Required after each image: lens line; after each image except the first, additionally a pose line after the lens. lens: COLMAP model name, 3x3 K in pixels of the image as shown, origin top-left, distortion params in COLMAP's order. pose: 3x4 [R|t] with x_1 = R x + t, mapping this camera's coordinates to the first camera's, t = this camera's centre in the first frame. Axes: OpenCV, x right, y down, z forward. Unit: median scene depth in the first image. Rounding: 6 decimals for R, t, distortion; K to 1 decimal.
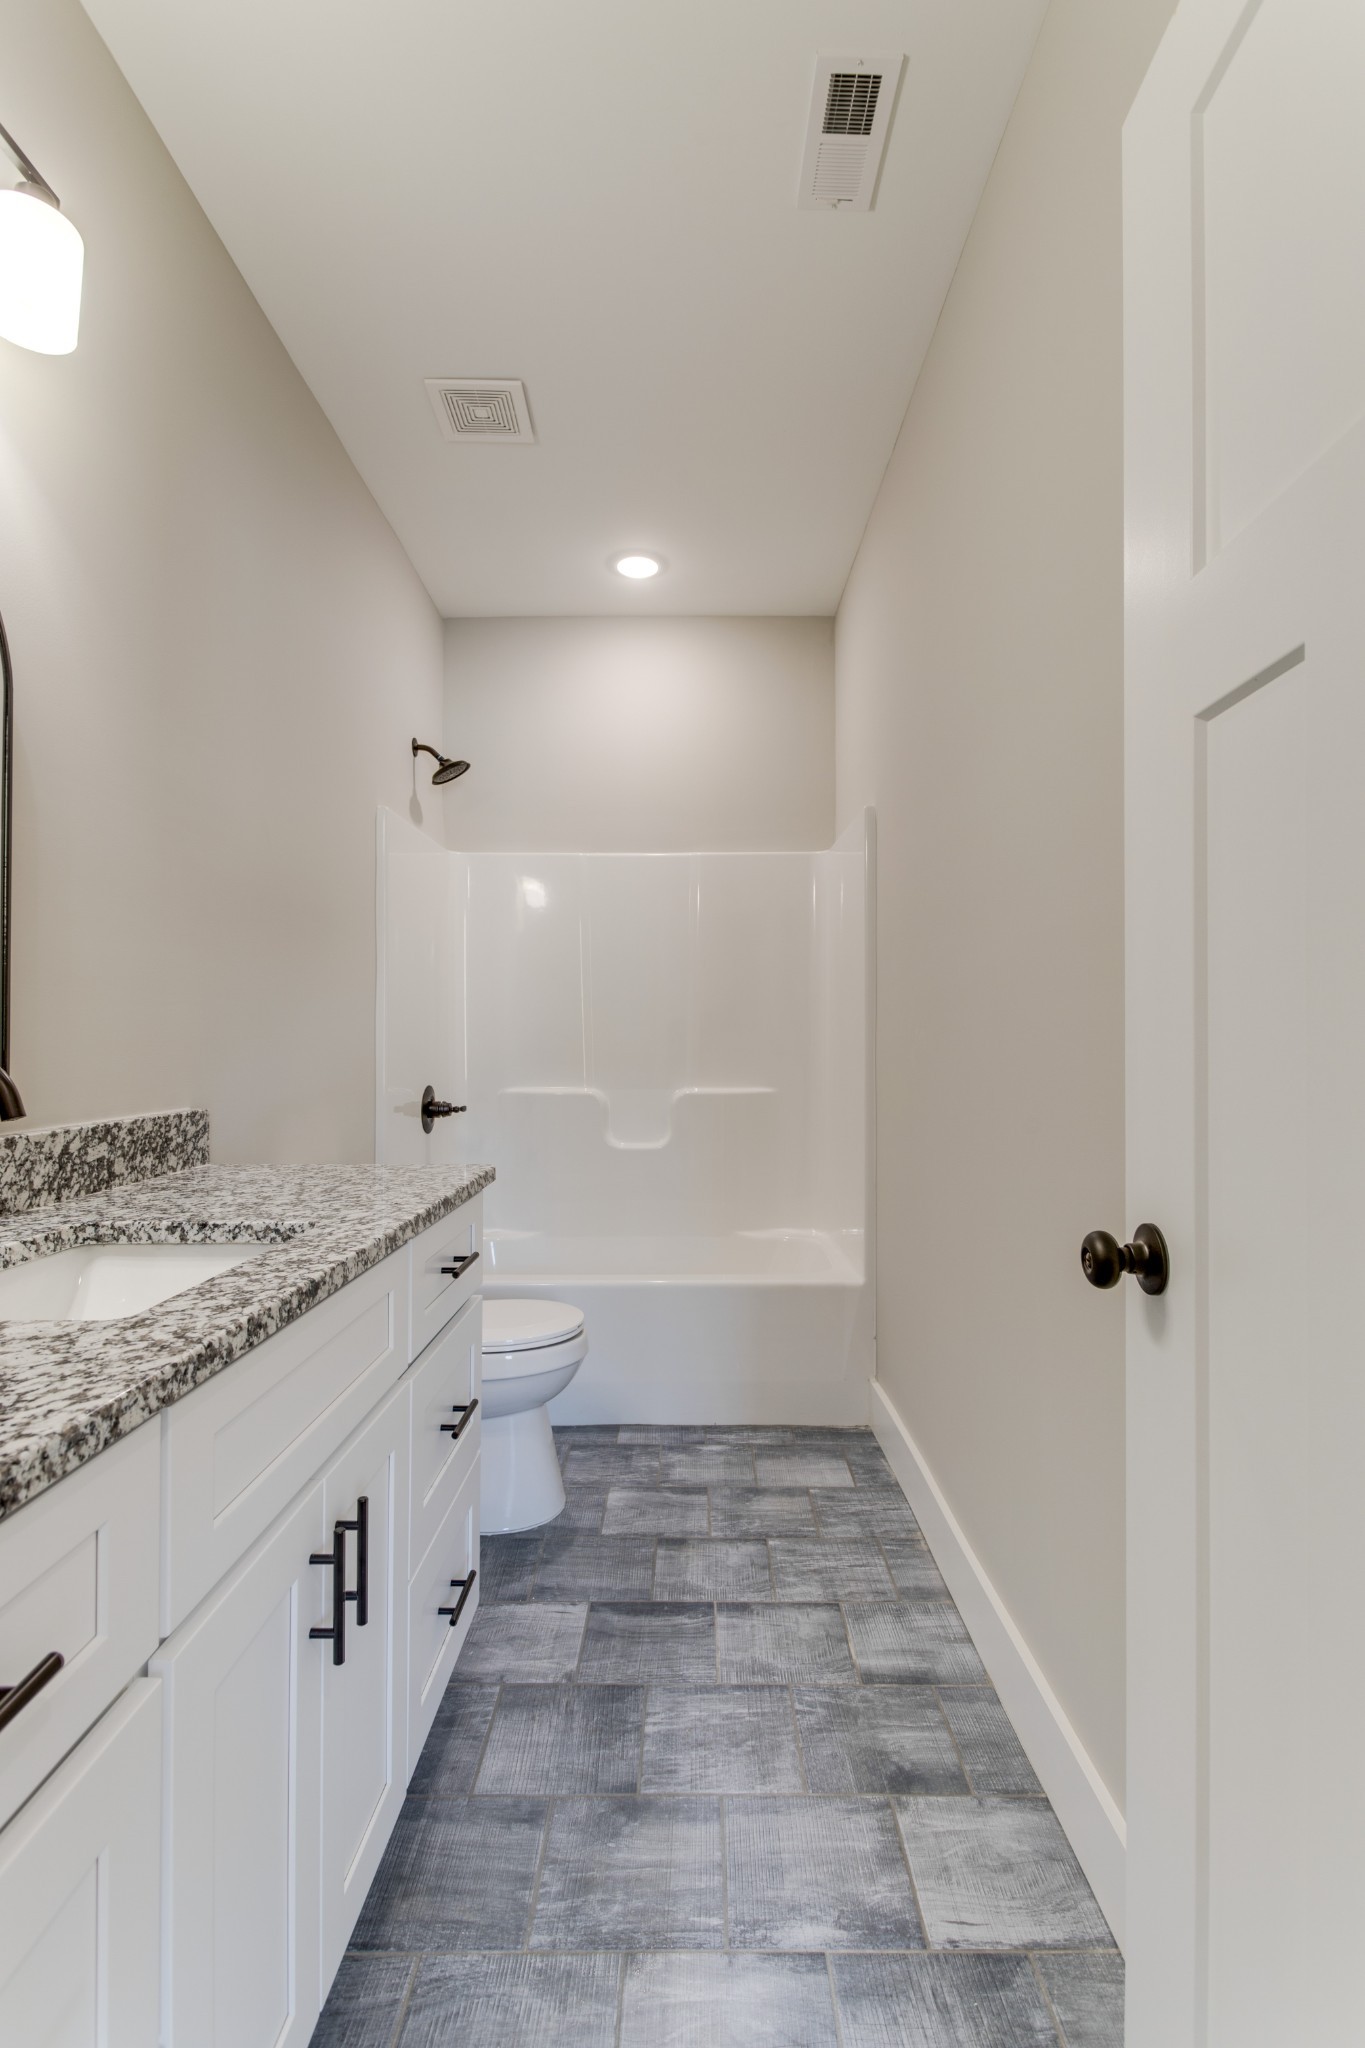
lens RADIAL K [[996.8, 0, 689.4], [0, 996.8, 1046.2], [0, 0, 1]] dist [0.004357, -0.000145]
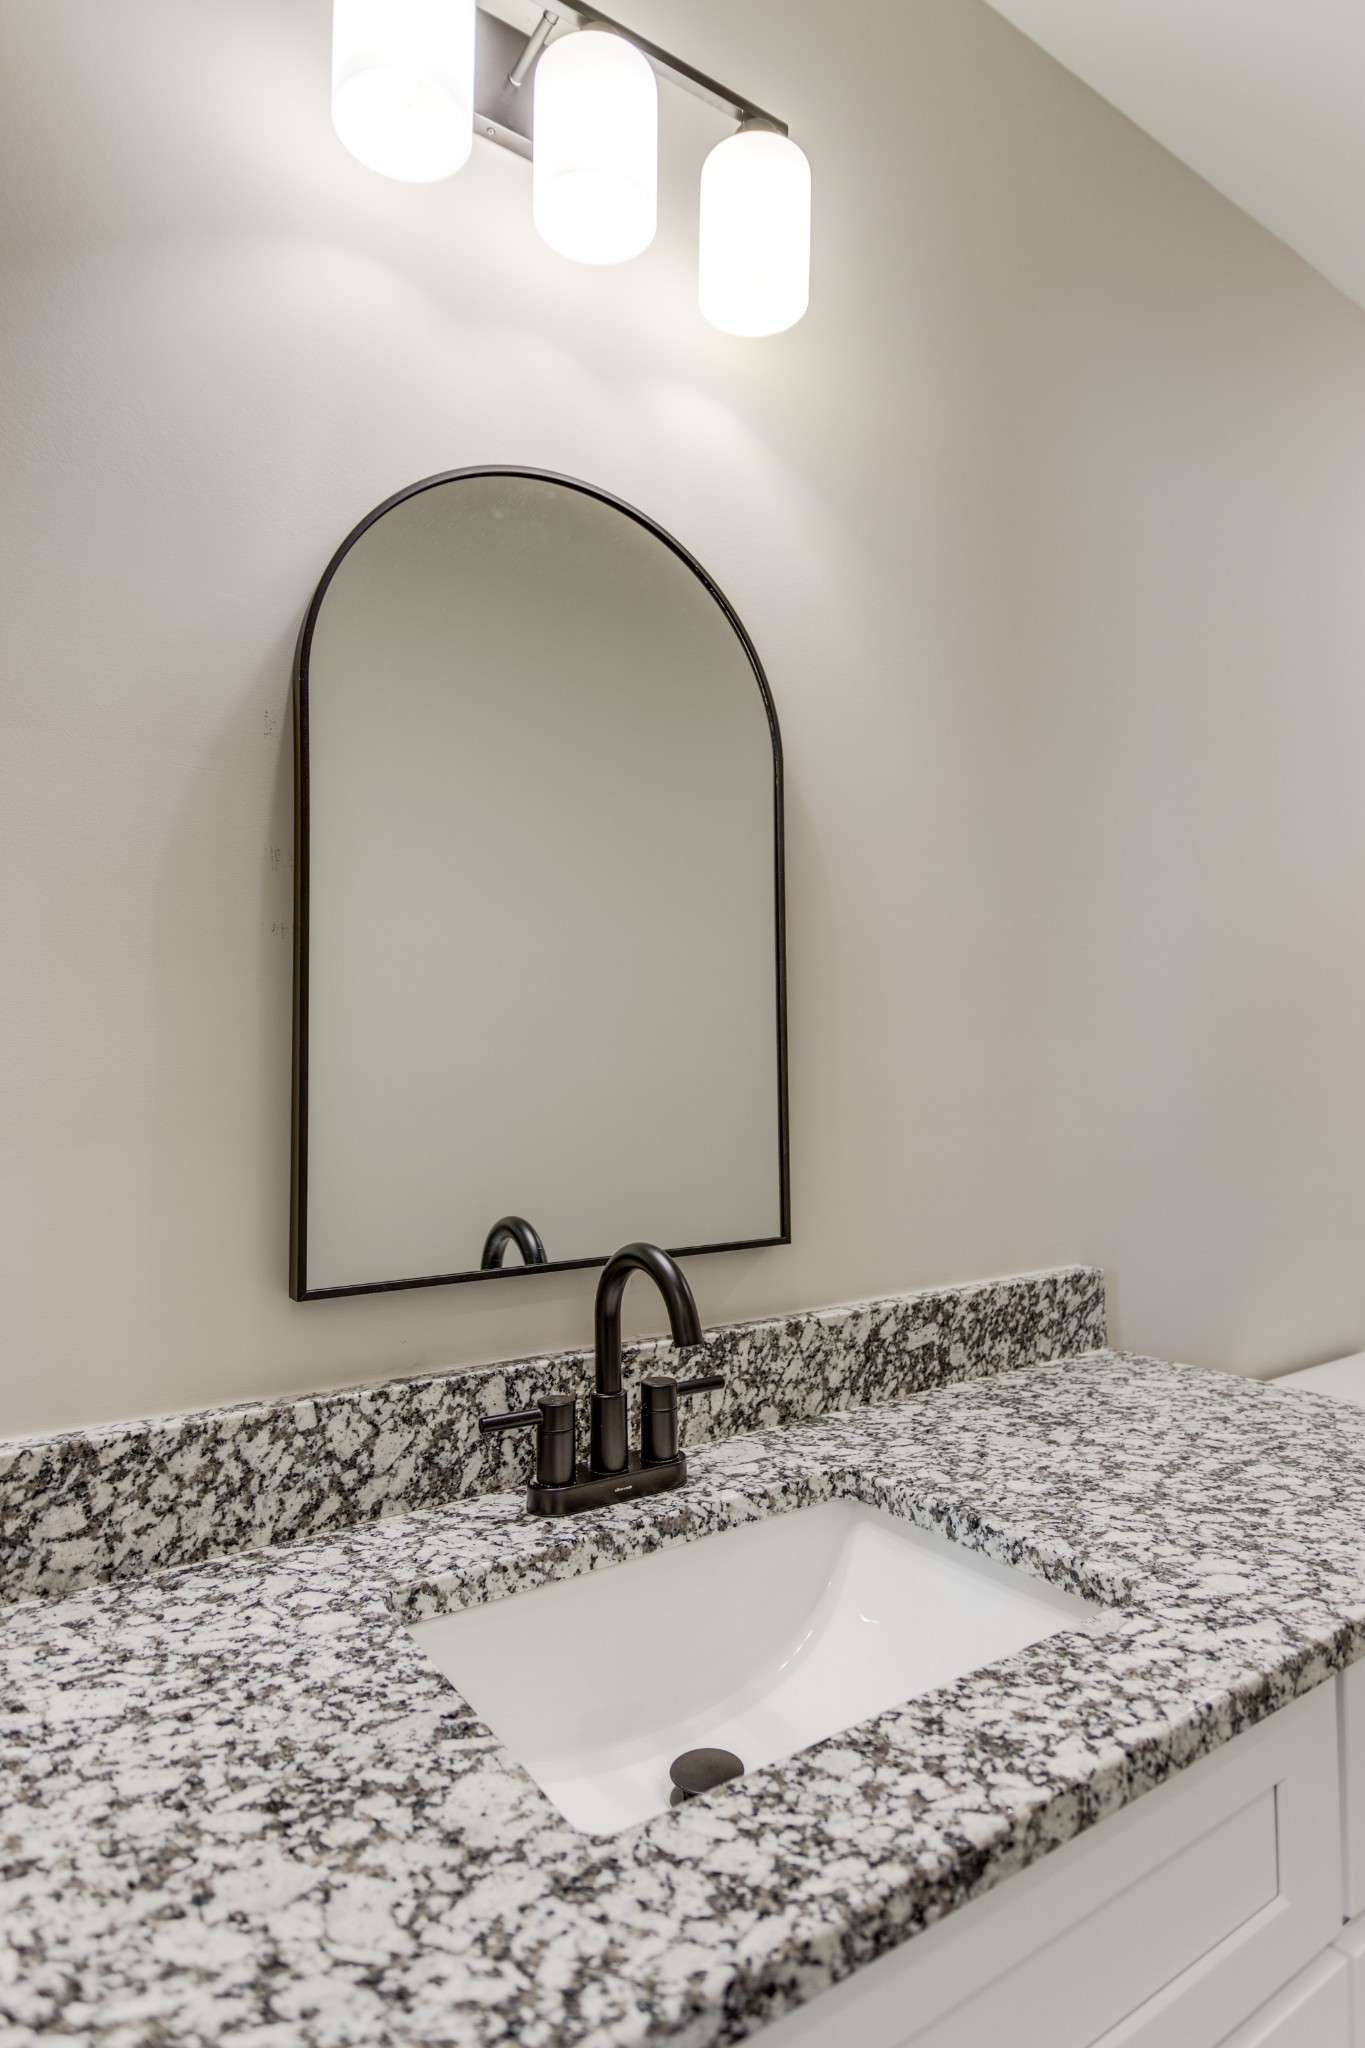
lens RADIAL K [[1102.8, 0, 691.0], [0, 1102.8, 1029.9], [0, 0, 1]] dist [0.002644, -0.001863]
pose [[0.570708, -0.053452, -0.819411, -0.002486], [0.014291, 0.998375, -0.055173, -0.071691], [0.821028, 0.019778, 0.570545, 0.341350]]
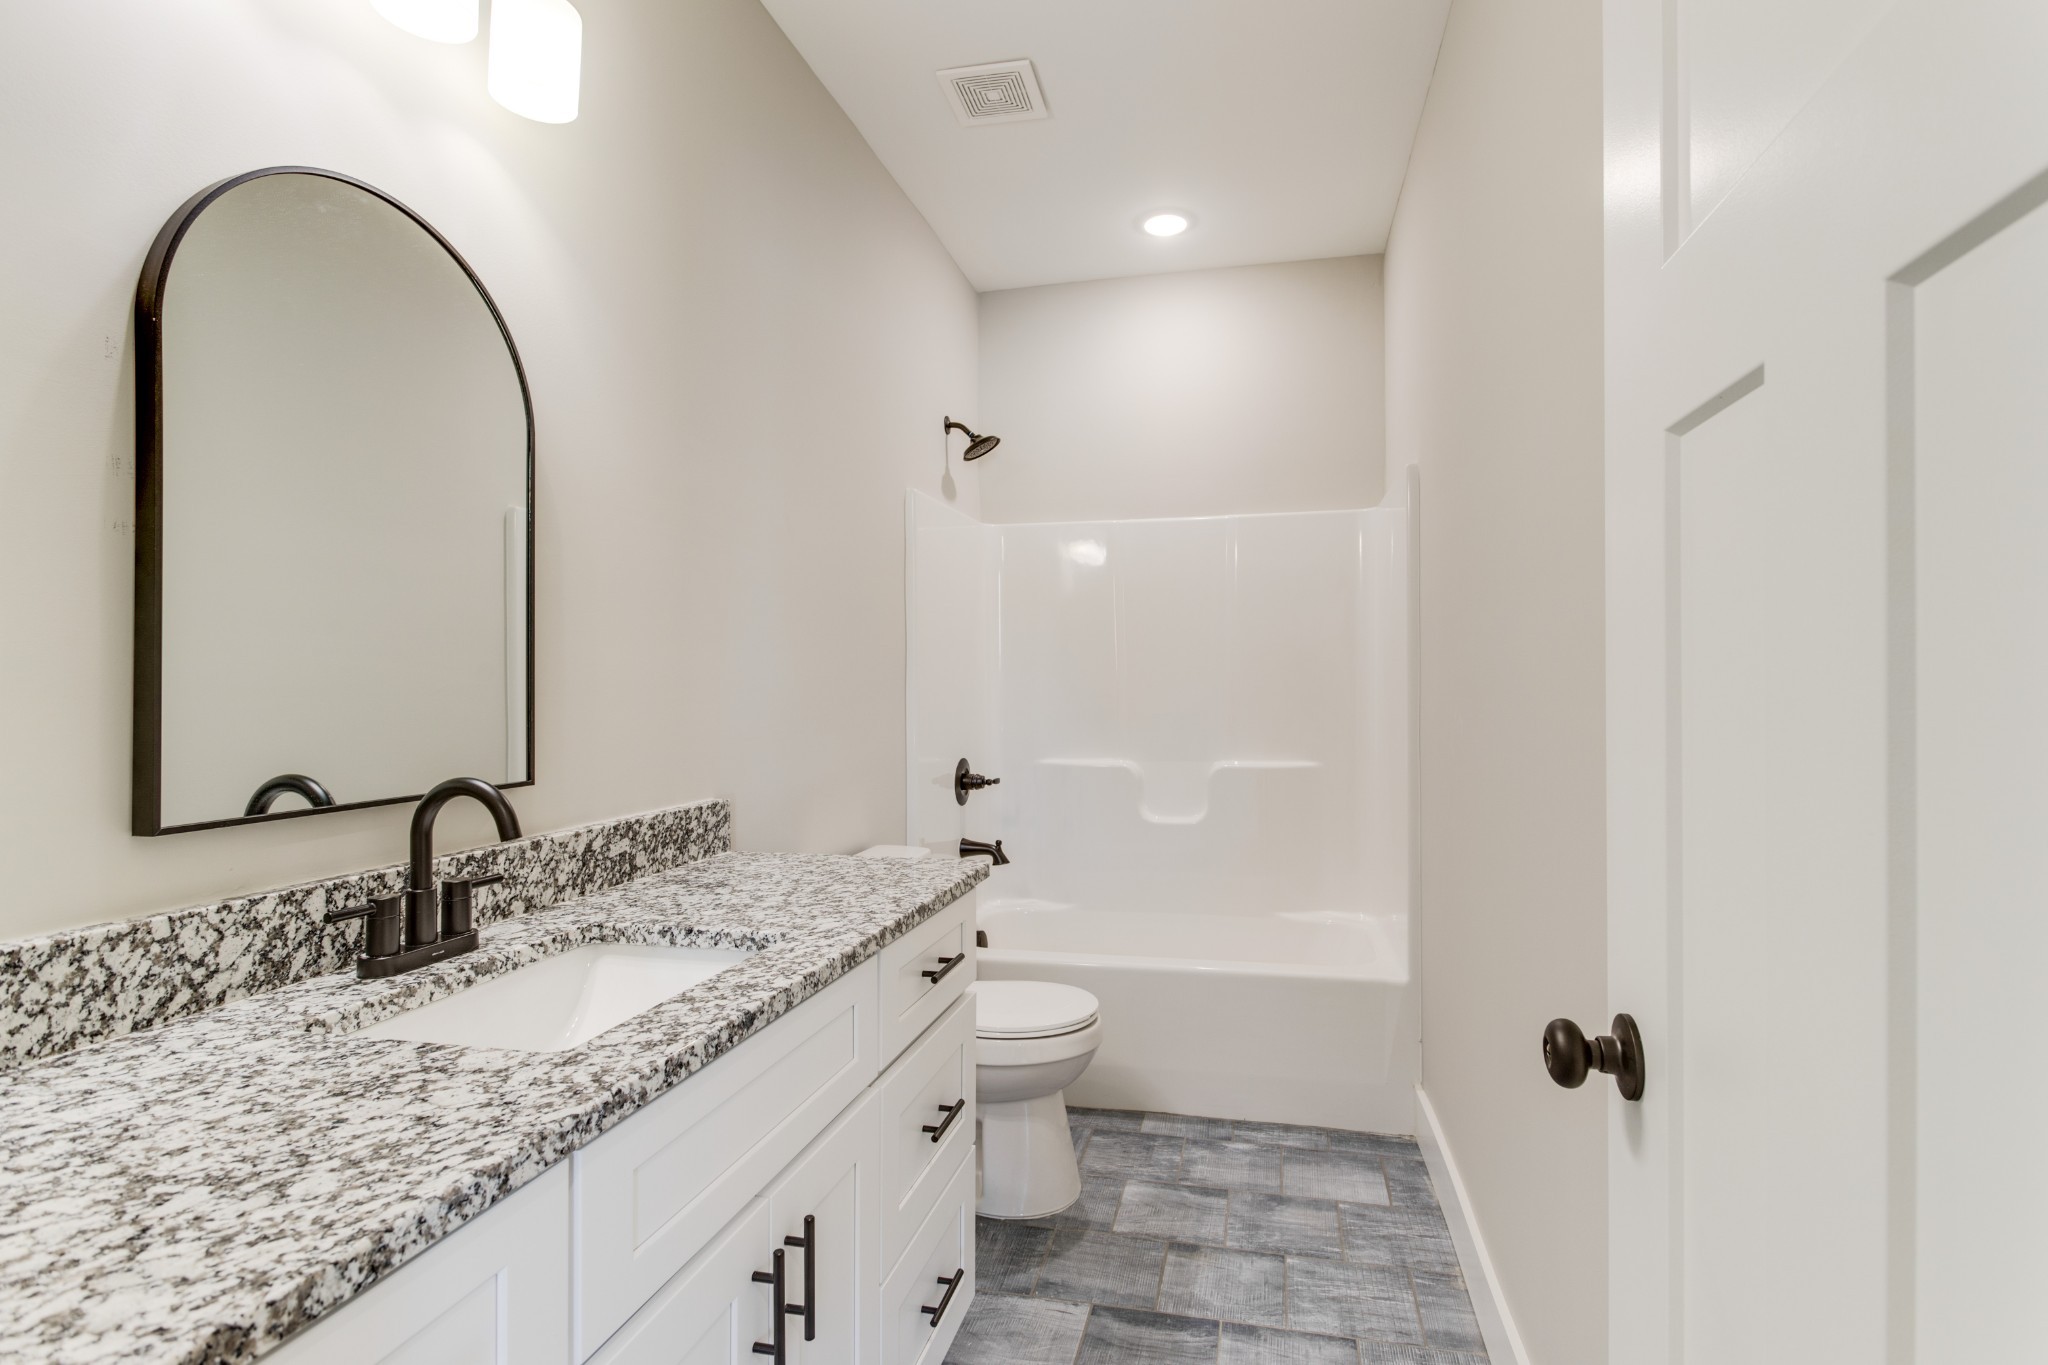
lens RADIAL K [[1012.4, 0, 1053.0], [0, 1012.4, 694.8], [0, 0, 1]] dist [0.004809, -0.000981]
pose [[0.976646, -0.003323, -0.214829, 0.092403], [0.004841, 0.999967, 0.006537, -0.057905], [0.214800, -0.007425, 0.976630, 0.025399]]
